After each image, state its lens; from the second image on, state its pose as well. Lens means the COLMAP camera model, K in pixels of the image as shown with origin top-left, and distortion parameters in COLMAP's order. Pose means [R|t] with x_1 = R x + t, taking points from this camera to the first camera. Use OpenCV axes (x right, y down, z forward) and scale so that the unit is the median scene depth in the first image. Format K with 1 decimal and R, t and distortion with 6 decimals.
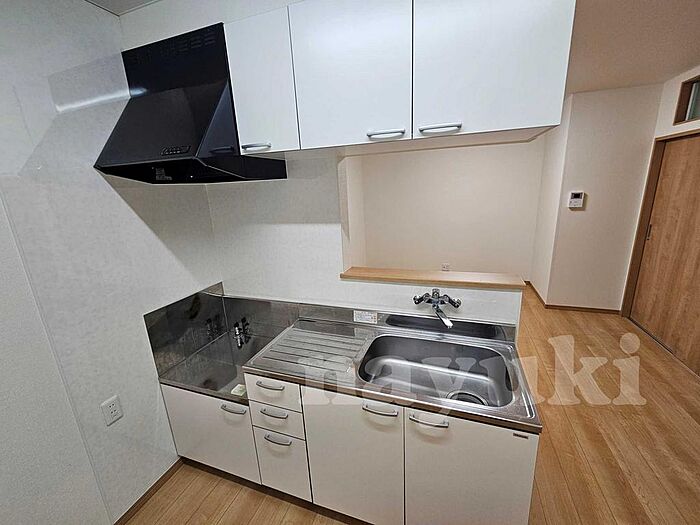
lens RADIAL K [[290.7, 0, 353.6], [0, 290.7, 258.4], [0, 0, 1]] dist [0.000591, -0.000293]
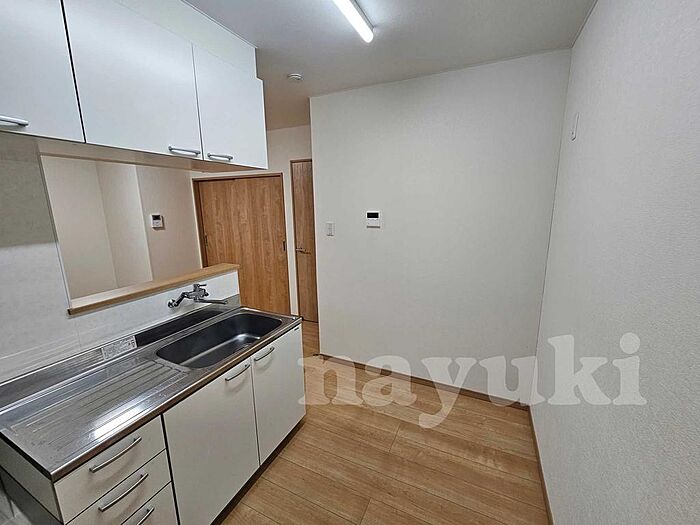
lens RADIAL K [[290.7, 0, 353.6], [0, 290.7, 258.4], [0, 0, 1]] dist [0.000591, -0.000293]
pose [[0.107607, -0.146782, 0.983298, -0.632580], [0.251294, 0.960941, 0.115945, 0.022576], [-0.961911, 0.234621, 0.140289, 0.151357]]
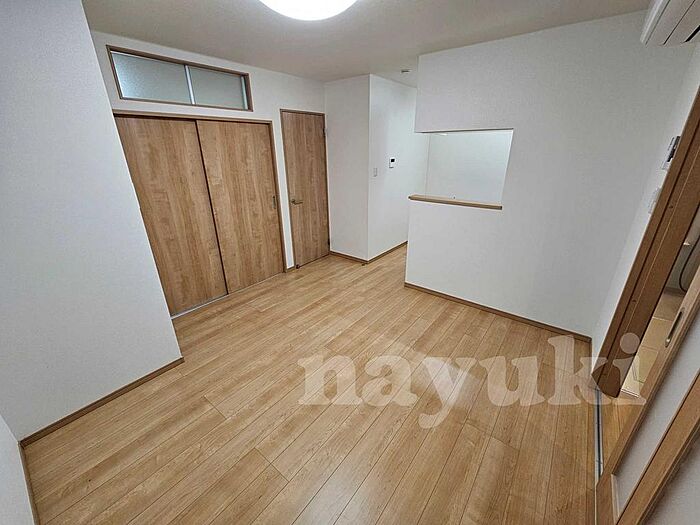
lens RADIAL K [[289.6, 0, 348.9], [0, 289.6, 265.7], [0, 0, 1]] dist [0.001789, 0.000232]
pose [[-0.943922, -0.067233, 0.323250, 0.225294], [0.134539, 0.815752, 0.562537, -0.653128], [-0.301513, 0.574480, -0.760961, 2.555455]]
